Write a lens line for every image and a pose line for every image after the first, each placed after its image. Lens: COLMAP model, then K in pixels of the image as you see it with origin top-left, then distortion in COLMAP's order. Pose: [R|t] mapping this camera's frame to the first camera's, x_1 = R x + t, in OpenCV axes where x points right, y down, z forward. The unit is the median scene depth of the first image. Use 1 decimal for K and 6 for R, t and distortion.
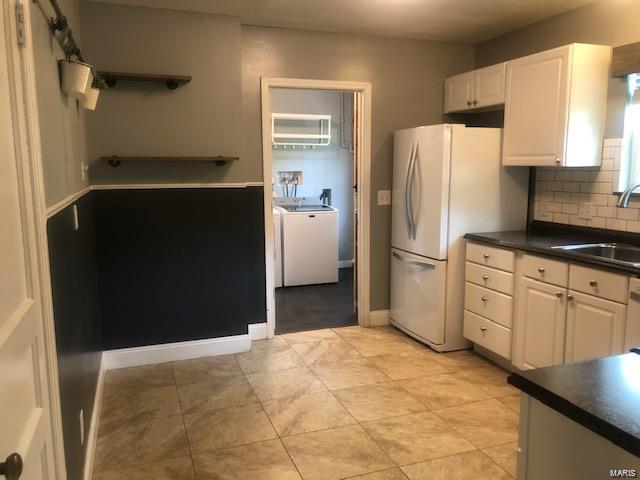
lens RADIAL K [[524.1, 0, 323.9], [0, 524.1, 238.1], [0, 0, 1]] dist [0.029671, -0.027195]
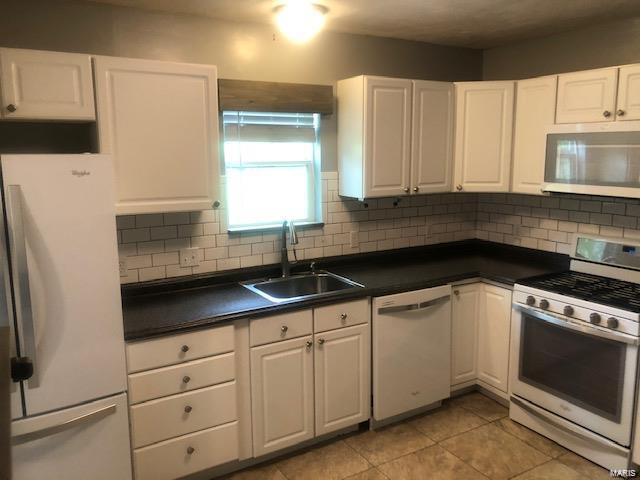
lens RADIAL K [[524.1, 0, 325.9], [0, 524.1, 232.7], [0, 0, 1]] dist [0.029671, -0.027195]
pose [[-0.187353, -0.143865, 0.971700, -0.381593], [0.144171, 0.974477, 0.172074, -0.209603], [-0.971655, 0.172330, -0.161830, 0.927172]]
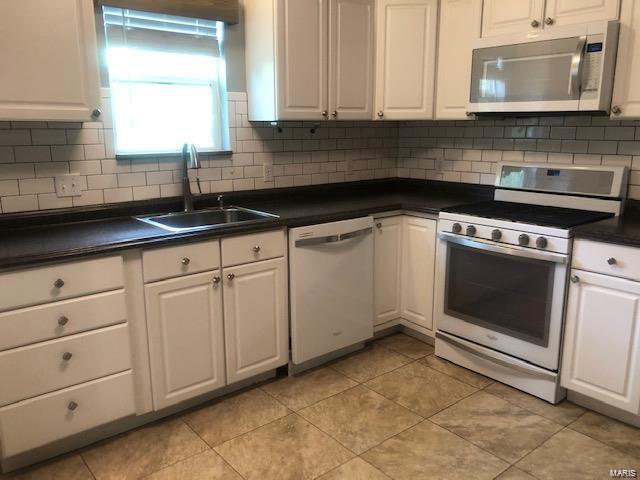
lens RADIAL K [[524.1, 0, 320.7], [0, 524.1, 236.9], [0, 0, 1]] dist [0.029671, -0.027195]
pose [[-0.328178, -0.191295, 0.925043, -0.301484], [0.134765, 0.959781, 0.246290, -0.116546], [-0.934953, 0.205490, -0.289199, 0.911879]]
